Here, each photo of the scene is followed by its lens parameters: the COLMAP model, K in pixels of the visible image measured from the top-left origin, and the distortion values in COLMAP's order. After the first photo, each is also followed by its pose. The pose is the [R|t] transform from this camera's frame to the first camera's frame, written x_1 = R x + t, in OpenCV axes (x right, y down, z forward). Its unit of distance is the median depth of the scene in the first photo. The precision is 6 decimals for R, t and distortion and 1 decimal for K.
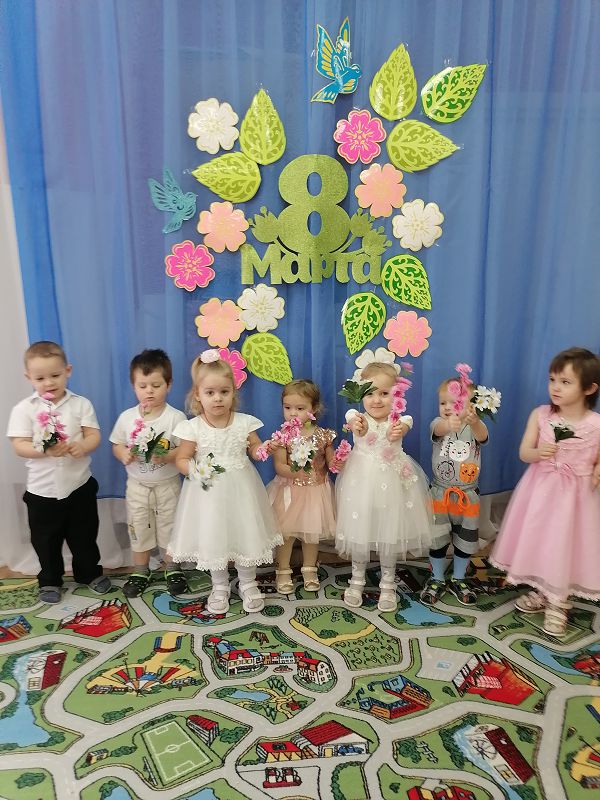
lens RADIAL K [[597.3, 0, 298.1], [0, 597.3, 401.5], [0, 0, 1]] dist [0.049748, -0.031201]
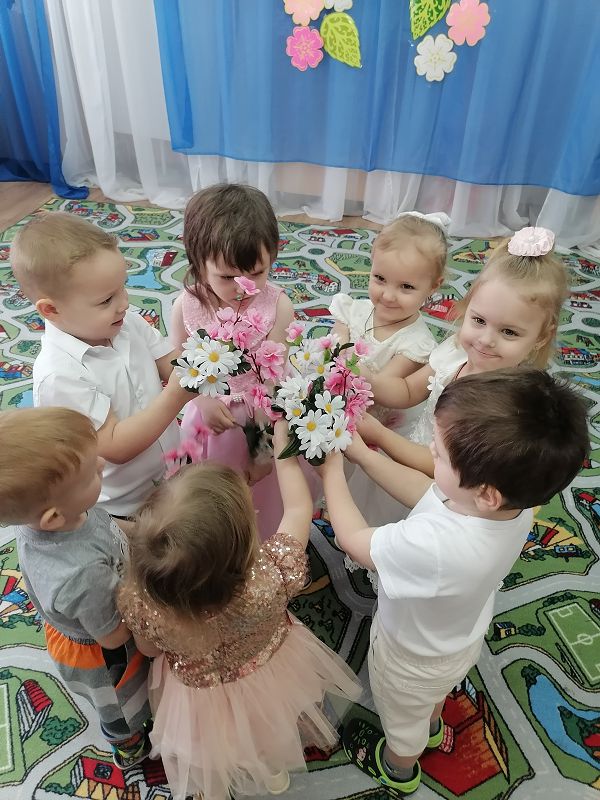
lens RADIAL K [[602.1, 0, 298.7], [0, 602.1, 401.0], [0, 0, 1]] dist [0.031133, -0.003054]
pose [[0.958325, 0.192550, -0.211037, 0.310118], [-0.077851, 0.886785, 0.455579, 0.022863], [0.274867, -0.420164, 0.864818, -0.410529]]
